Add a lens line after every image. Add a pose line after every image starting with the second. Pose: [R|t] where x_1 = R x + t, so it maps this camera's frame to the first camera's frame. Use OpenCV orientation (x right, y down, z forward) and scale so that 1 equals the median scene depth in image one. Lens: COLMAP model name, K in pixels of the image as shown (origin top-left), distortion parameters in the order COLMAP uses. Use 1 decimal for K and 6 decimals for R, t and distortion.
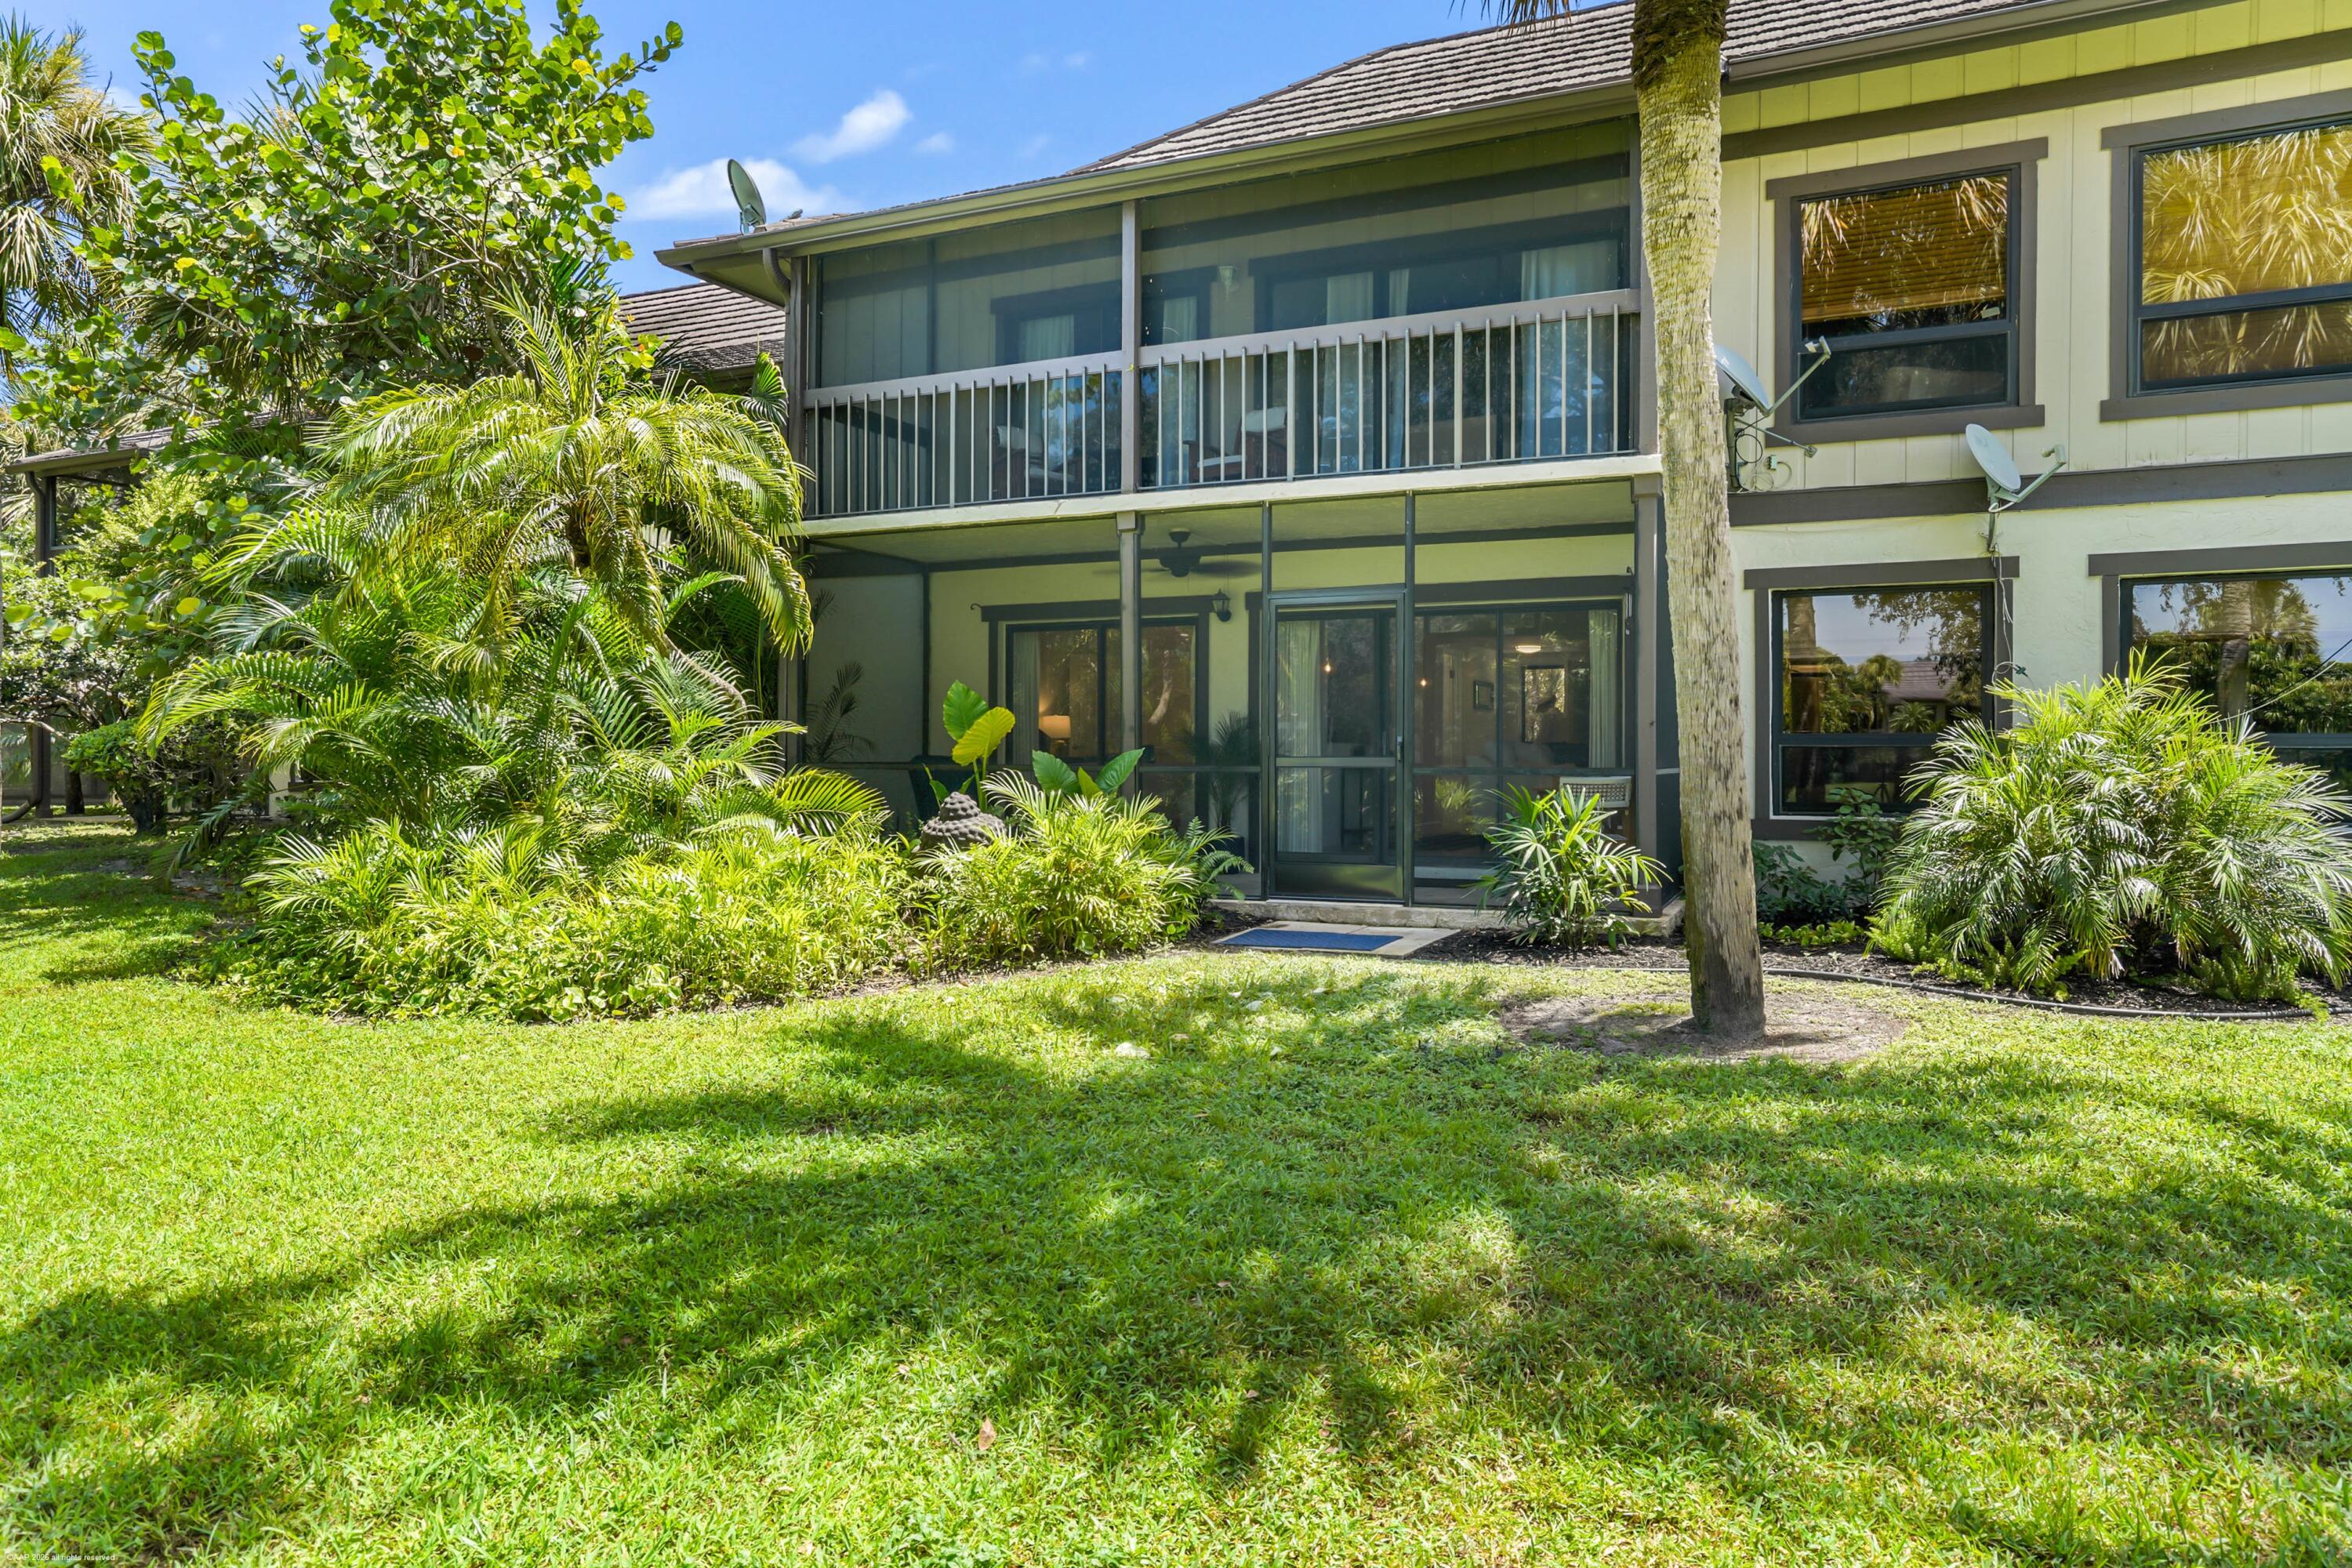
lens RADIAL K [[1542.1, 0, 1173.5], [0, 1542.1, 757.1], [0, 0, 1]] dist [0.003443, 0.004984]
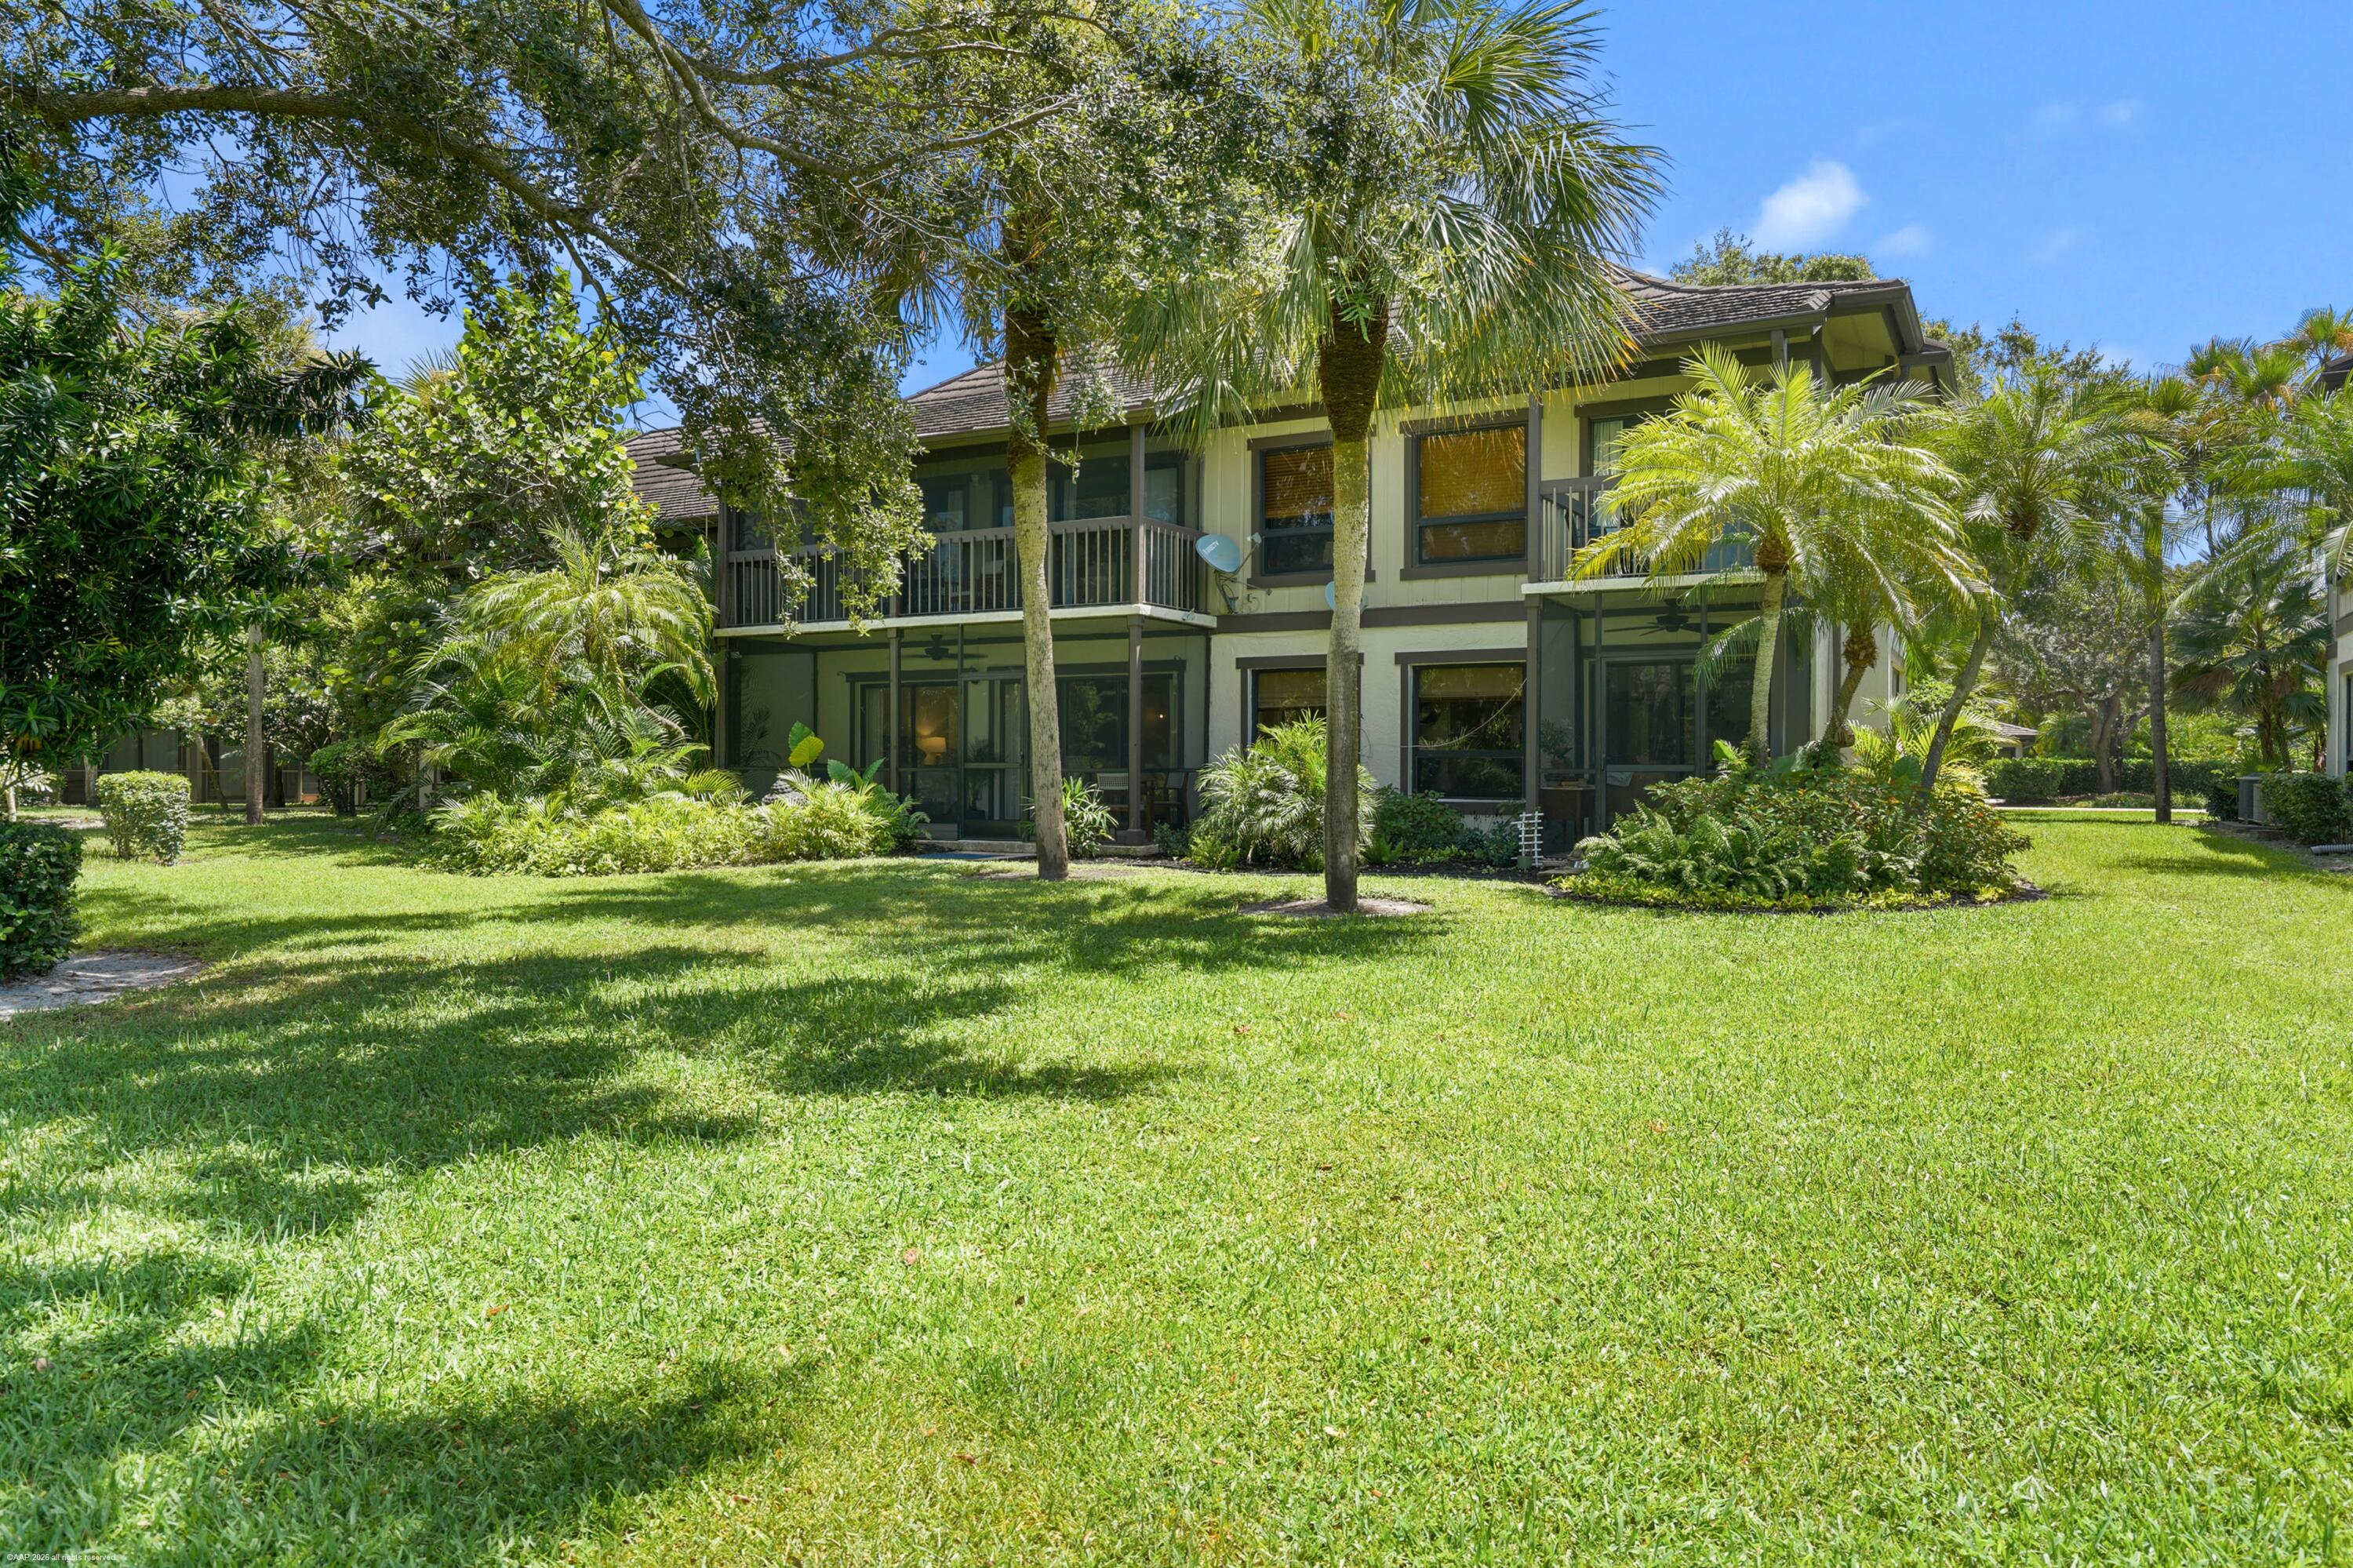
lens RADIAL K [[1462.4, 0, 1176.5], [0, 1462.4, 784.0], [0, 0, 1]] dist [-0.000330, -0.000261]
pose [[0.999058, 0.000418, -0.043397, 0.447173], [-0.000004, 0.999955, 0.009525, 0.010102], [0.043399, -0.009516, 0.999013, -0.833111]]
